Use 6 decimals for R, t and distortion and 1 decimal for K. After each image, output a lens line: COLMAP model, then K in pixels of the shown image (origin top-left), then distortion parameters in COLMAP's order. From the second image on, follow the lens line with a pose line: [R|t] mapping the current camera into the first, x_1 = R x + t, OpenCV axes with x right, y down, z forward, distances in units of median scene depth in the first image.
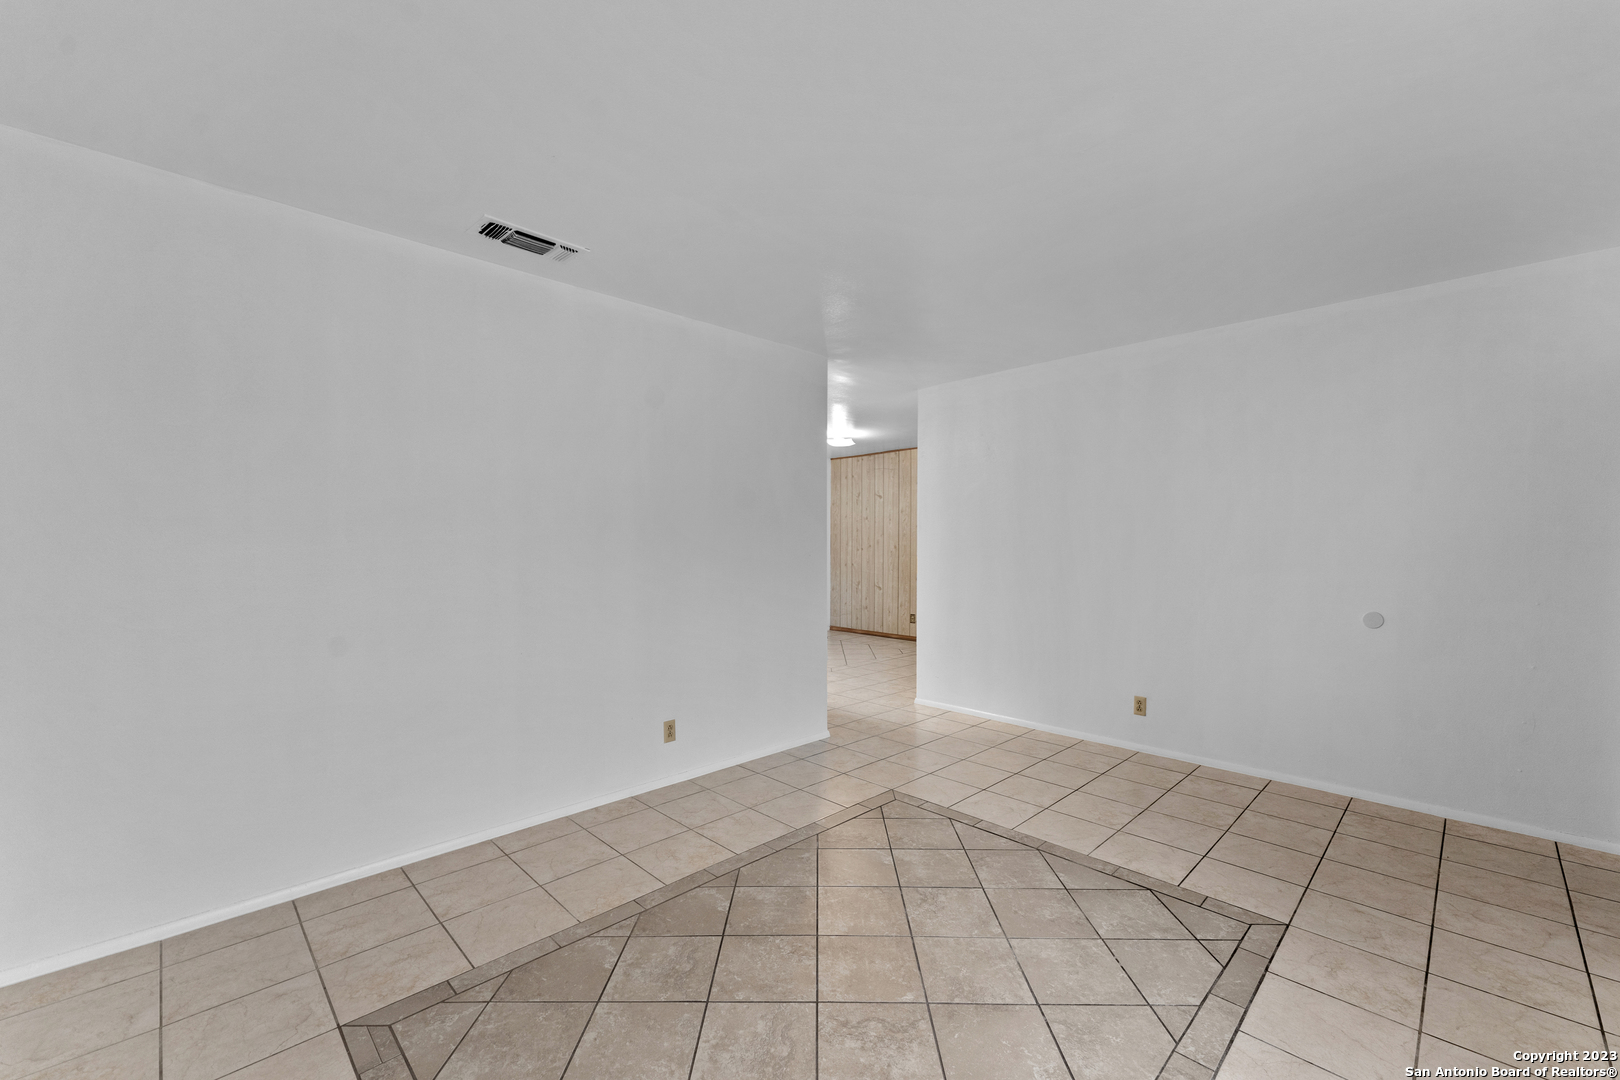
lens RADIAL K [[655.1, 0, 811.4], [0, 655.1, 542.2], [0, 0, 1]] dist [0.002192, 0.000485]
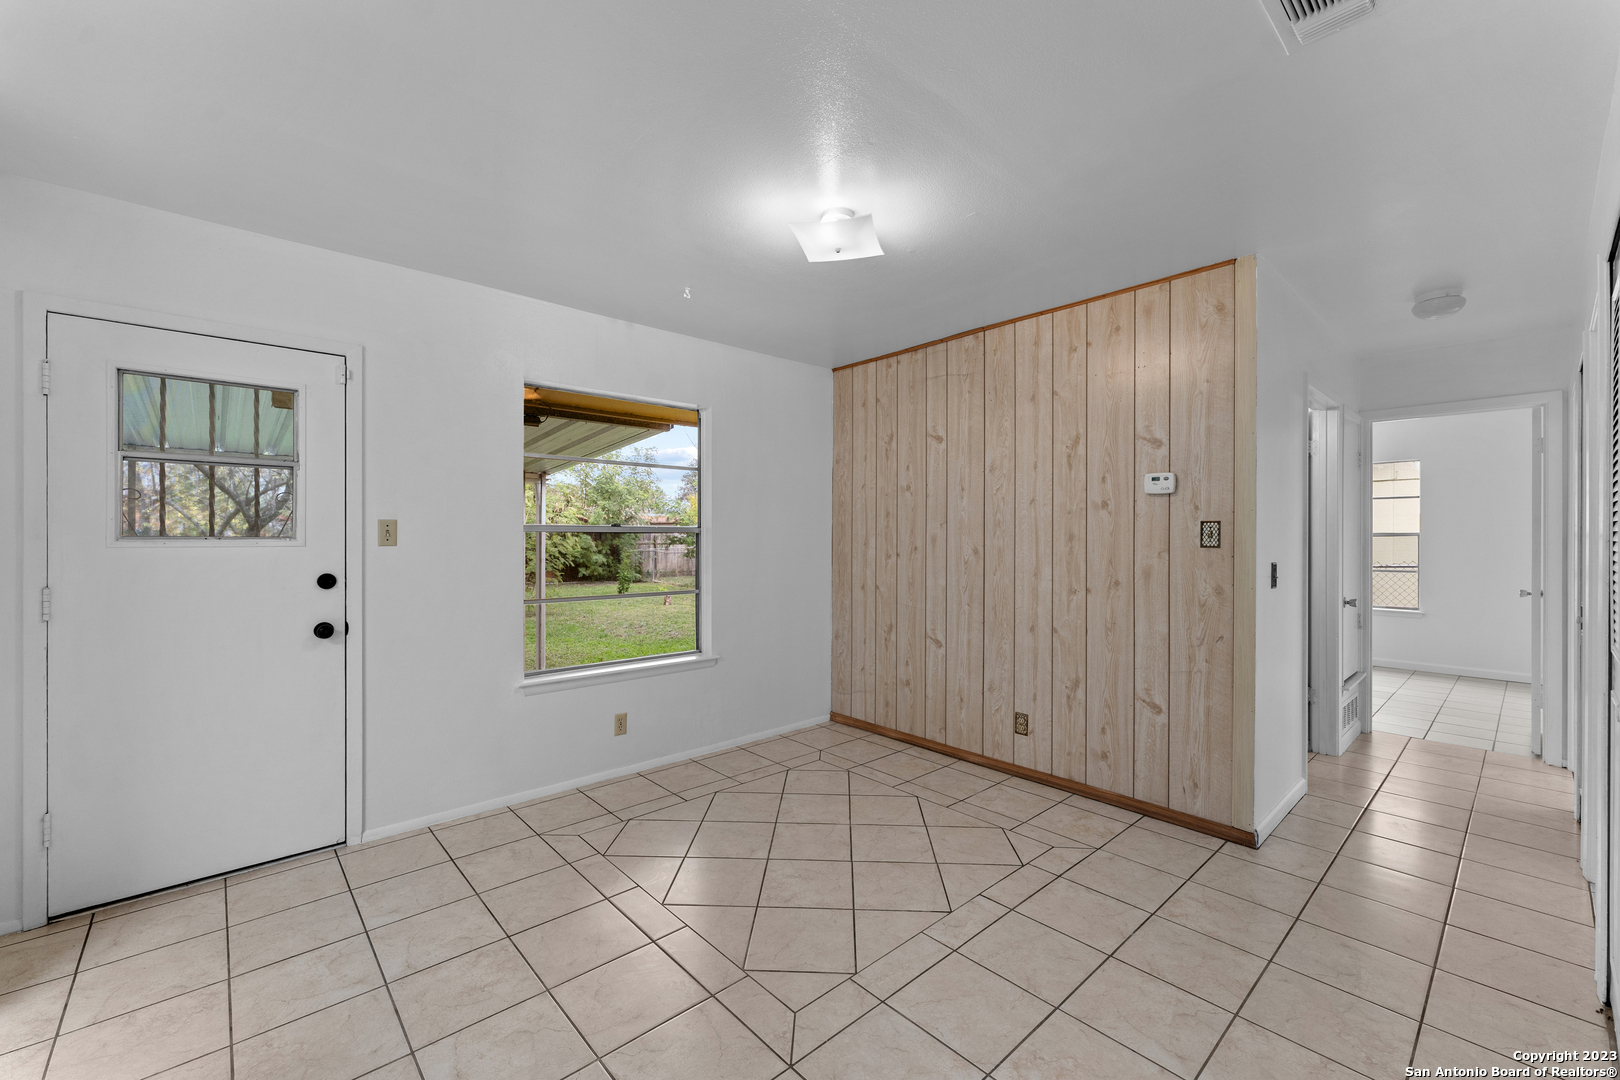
lens RADIAL K [[655.1, 0, 811.4], [0, 655.1, 542.2], [0, 0, 1]] dist [0.002192, 0.000485]
pose [[0.999410, 0.000851, -0.034338, 0.084134], [-0.000763, 0.999996, 0.002597, 0.000865], [0.034340, -0.002569, 0.999407, 1.399674]]
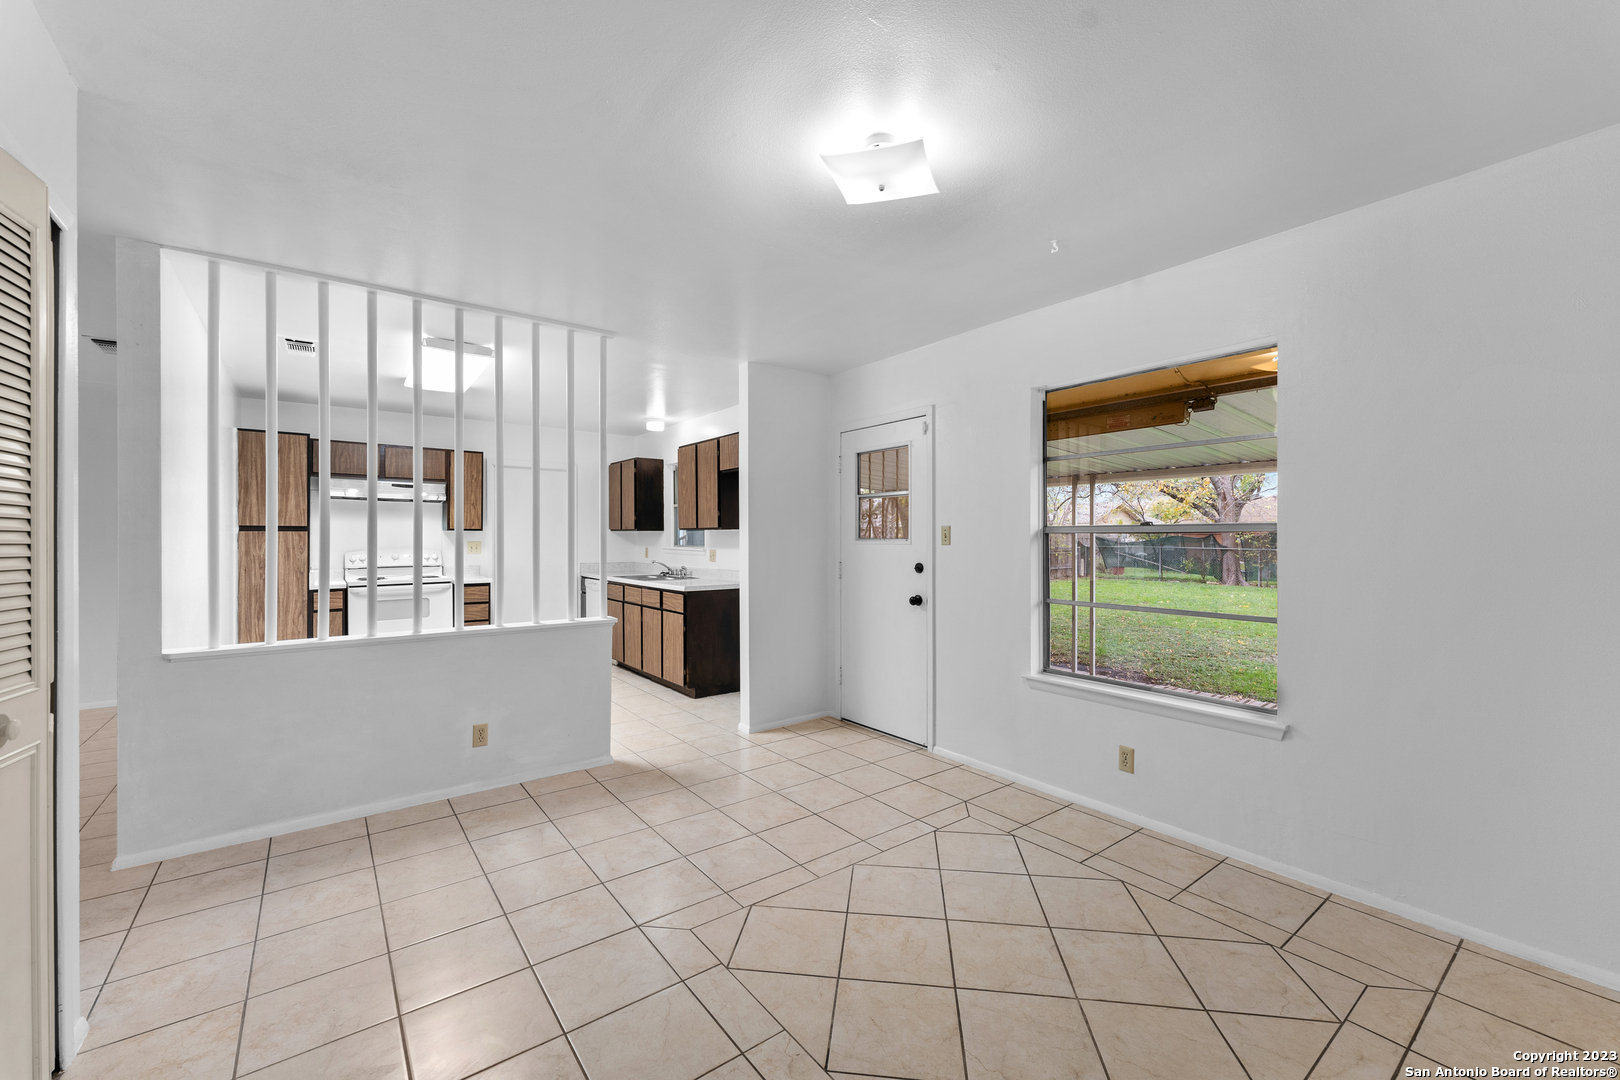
lens RADIAL K [[651.4, 0, 810.0], [0, 651.4, 540.0], [0, 0, 1]] dist [-0.000004, 0.000278]
pose [[-0.124335, 0.002104, -0.992238, 0.653506], [-0.003902, 0.999989, 0.002609, -0.002336], [0.992233, 0.004196, -0.124326, 2.099236]]
